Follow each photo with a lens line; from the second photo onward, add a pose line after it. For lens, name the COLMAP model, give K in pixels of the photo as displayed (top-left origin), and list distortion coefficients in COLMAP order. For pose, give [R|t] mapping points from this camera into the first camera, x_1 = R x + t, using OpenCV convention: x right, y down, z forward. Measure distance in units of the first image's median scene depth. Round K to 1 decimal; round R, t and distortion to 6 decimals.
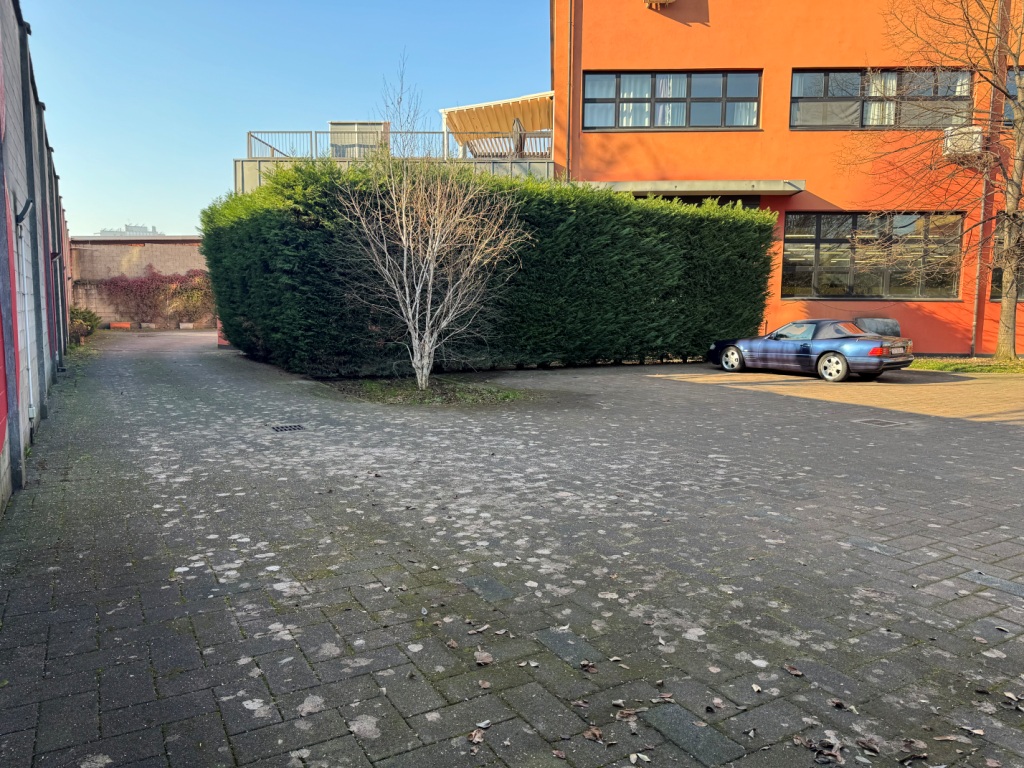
lens RADIAL K [[733.8, 0, 512.5], [0, 733.8, 386.8], [0, 0, 1]] dist [0.059870, -0.068681]
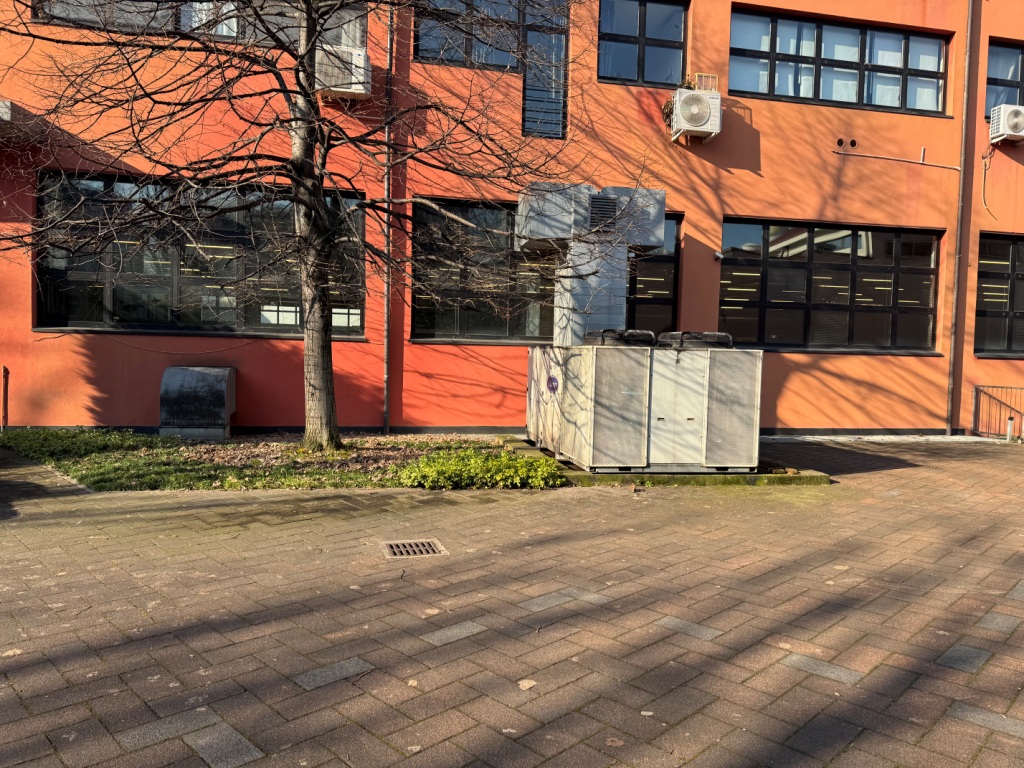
lens RADIAL K [[733.8, 0, 513.3], [0, 733.8, 386.1], [0, 0, 1]] dist [0.059870, -0.068681]
pose [[0.638854, -0.021457, 0.769028, 0.212436], [0.063370, 0.997682, -0.024807, -0.054159], [-0.766713, 0.064581, 0.638733, 0.510376]]
